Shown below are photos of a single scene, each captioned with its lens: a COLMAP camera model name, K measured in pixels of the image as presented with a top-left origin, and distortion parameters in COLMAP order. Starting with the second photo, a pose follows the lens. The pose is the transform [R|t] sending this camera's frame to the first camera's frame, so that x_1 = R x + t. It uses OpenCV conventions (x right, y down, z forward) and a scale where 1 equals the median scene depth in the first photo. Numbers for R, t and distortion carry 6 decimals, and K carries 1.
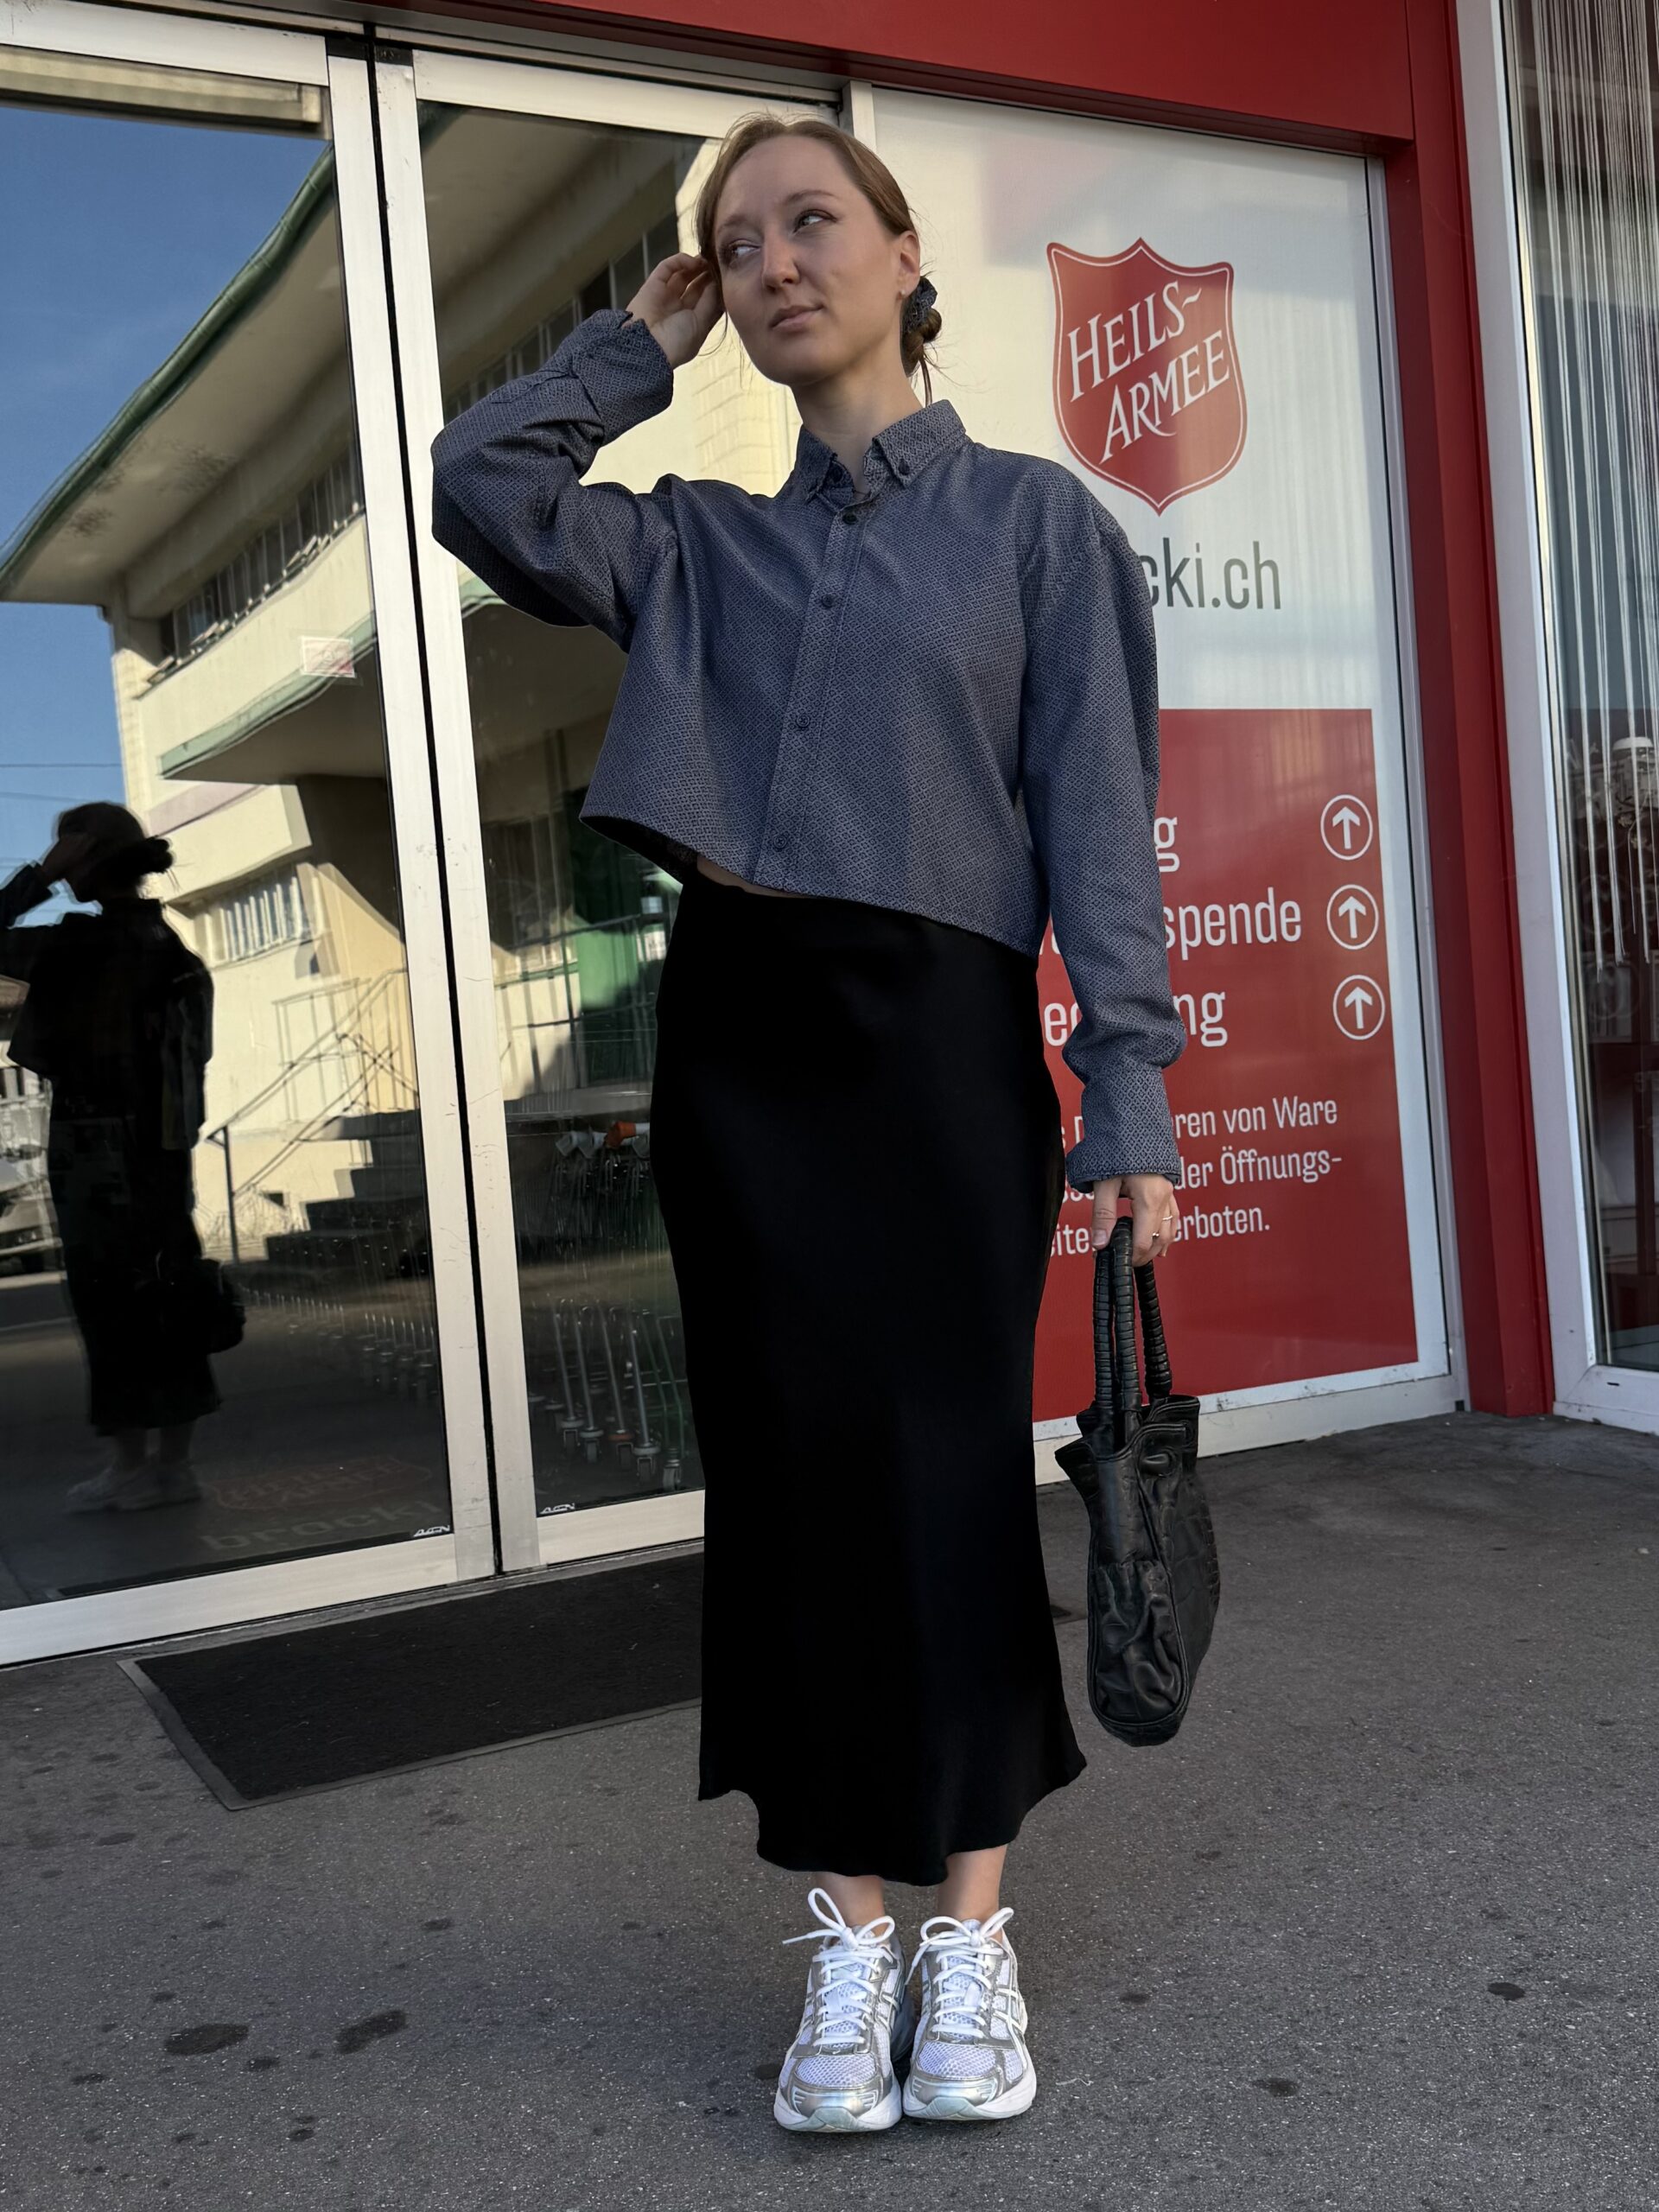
lens RADIAL K [[2272.8, 0, 829.5], [0, 2272.8, 1106.0], [0, 0, 1]] dist [0.190533, -0.454202]
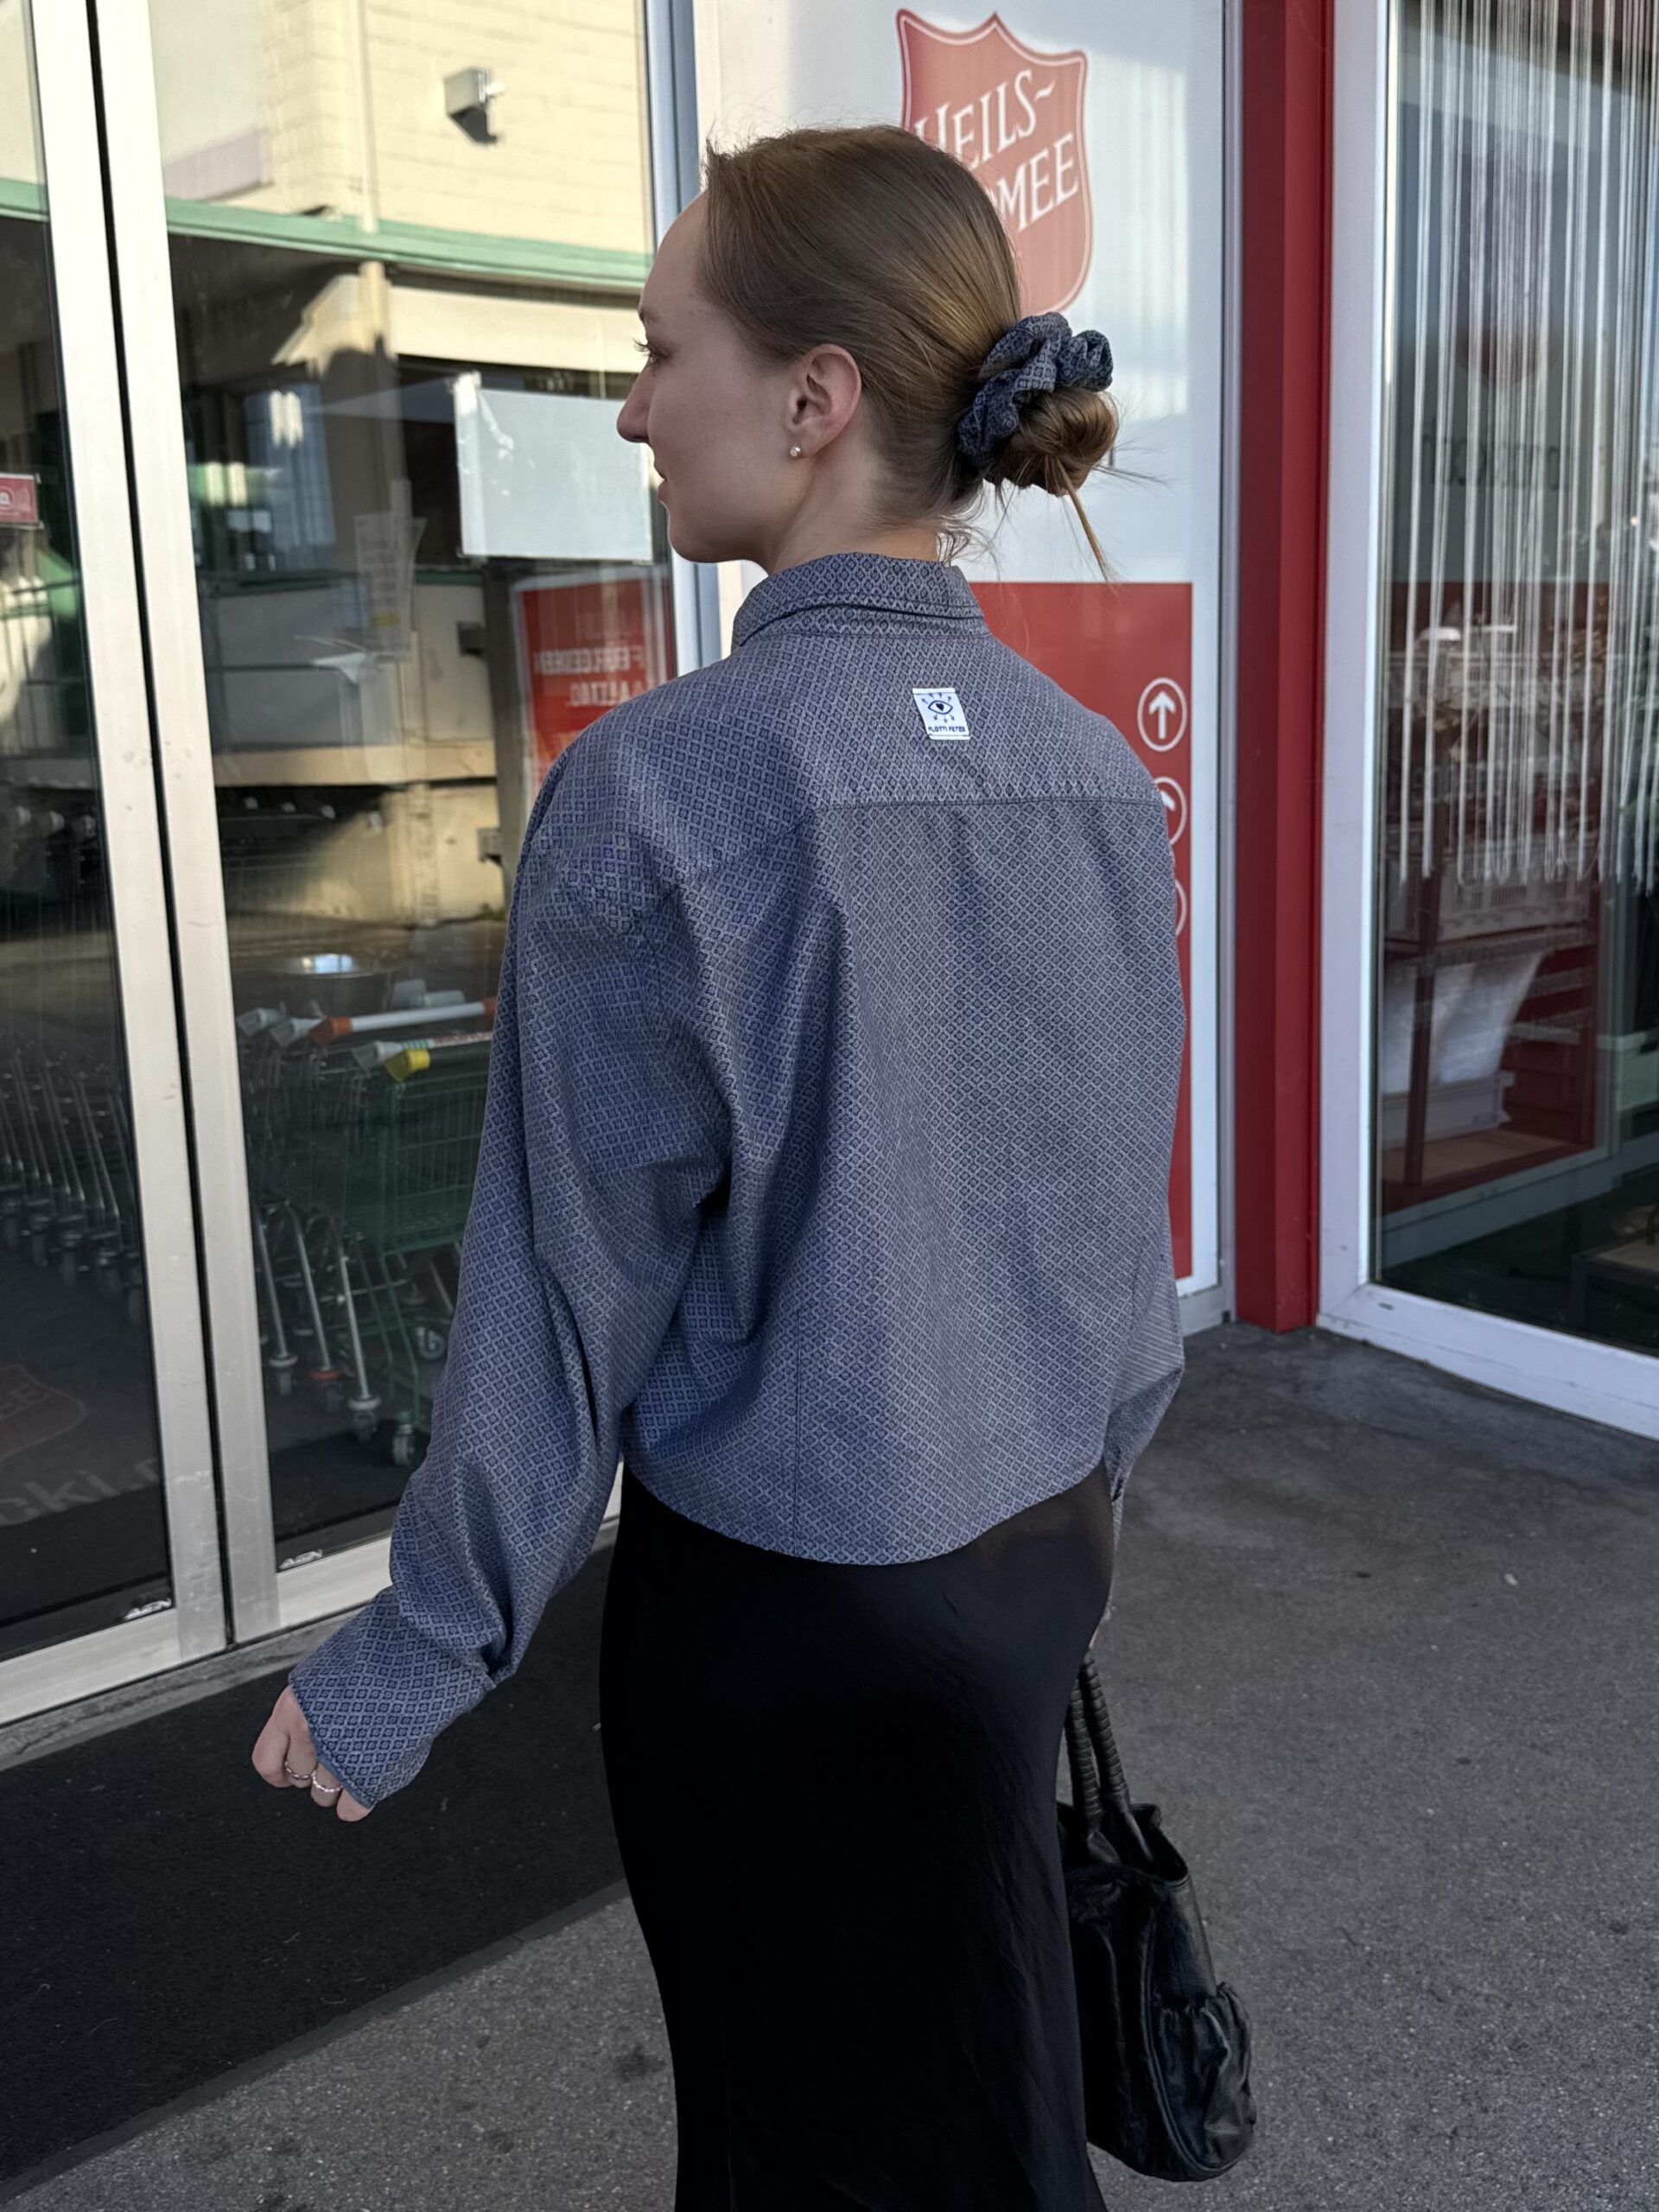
lens RADIAL K [[2170.7, 0, 913.9], [0, 2170.7, 1043.5], [0, 0, 1]] dist [0.129222, -0.300247]
pose [[0.968033, 0.012181, 0.250526, -0.092302], [-0.047155, 0.989848, 0.134080, -0.109323], [-0.246350, -0.141607, 0.958780, 0.183937]]
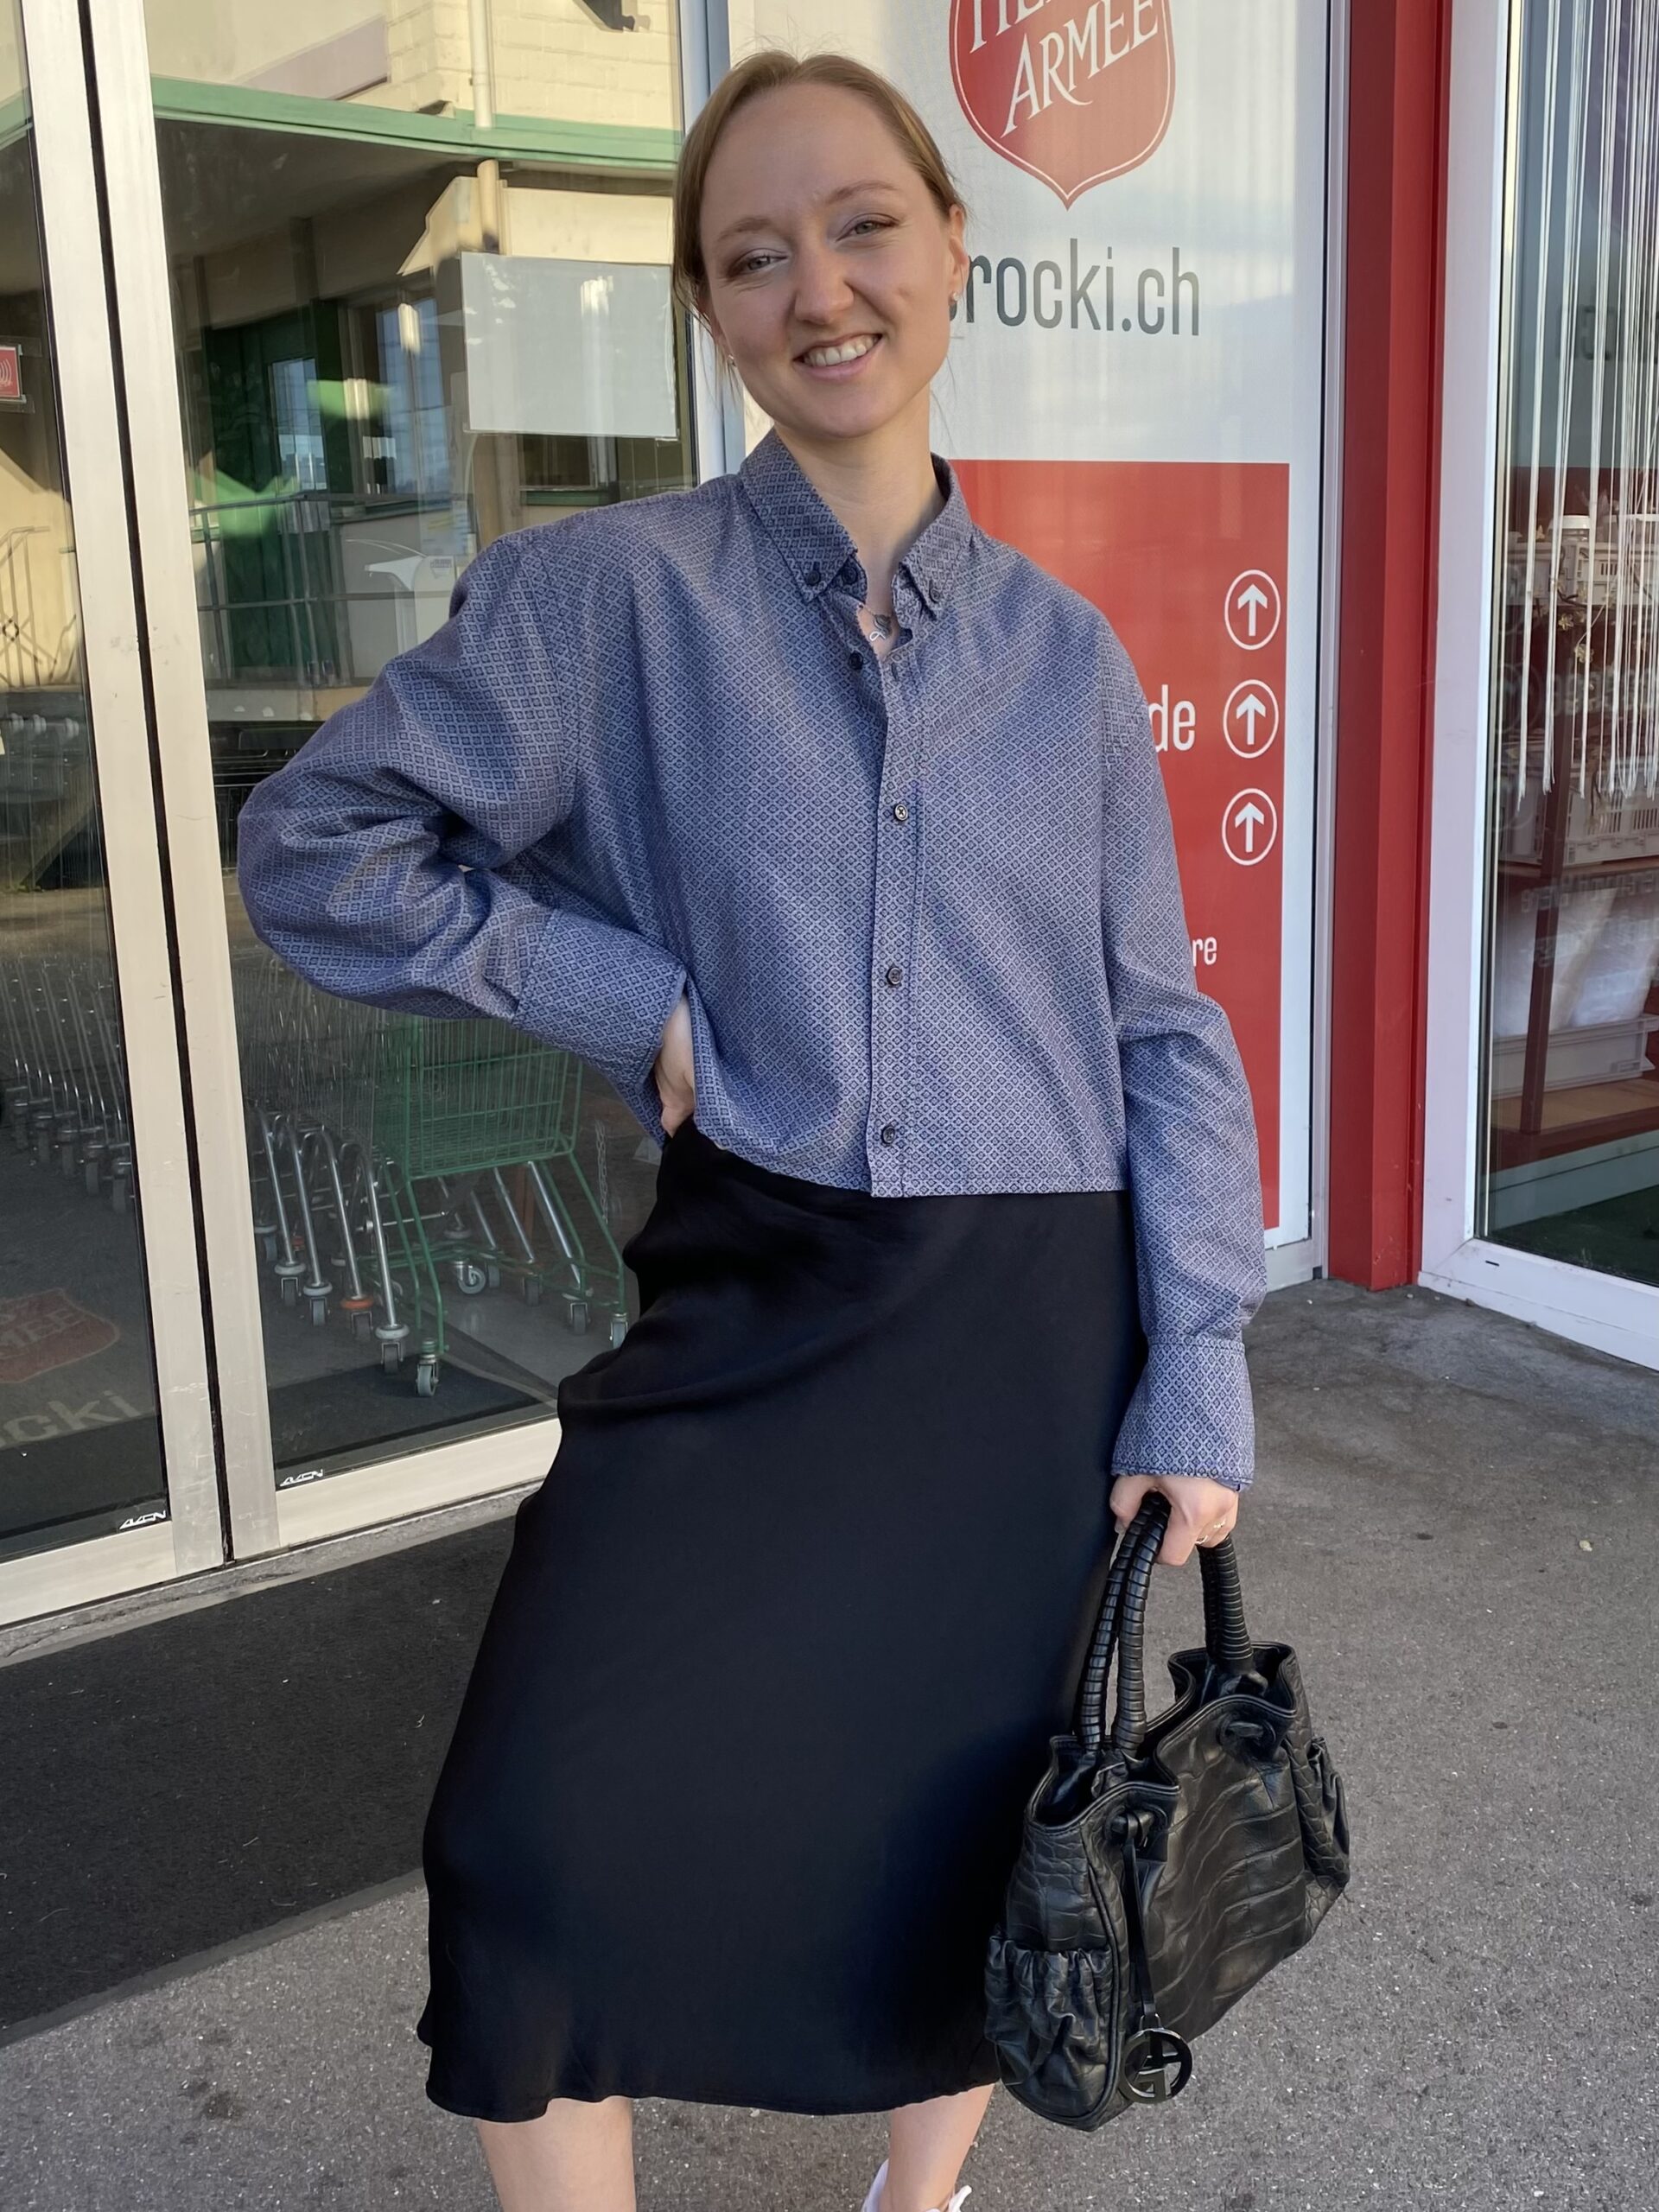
lens RADIAL K [[2342.2, 0, 848.4], [0, 2342.2, 1099.2], [0, 0, 1]] dist [0.095800, -0.243676]
pose [[0.987955, 0.018338, 0.153652, -0.051711], [-0.045524, 0.983455, 0.175337, -0.095301], [-0.147894, -0.180220, 0.972444, 0.165294]]
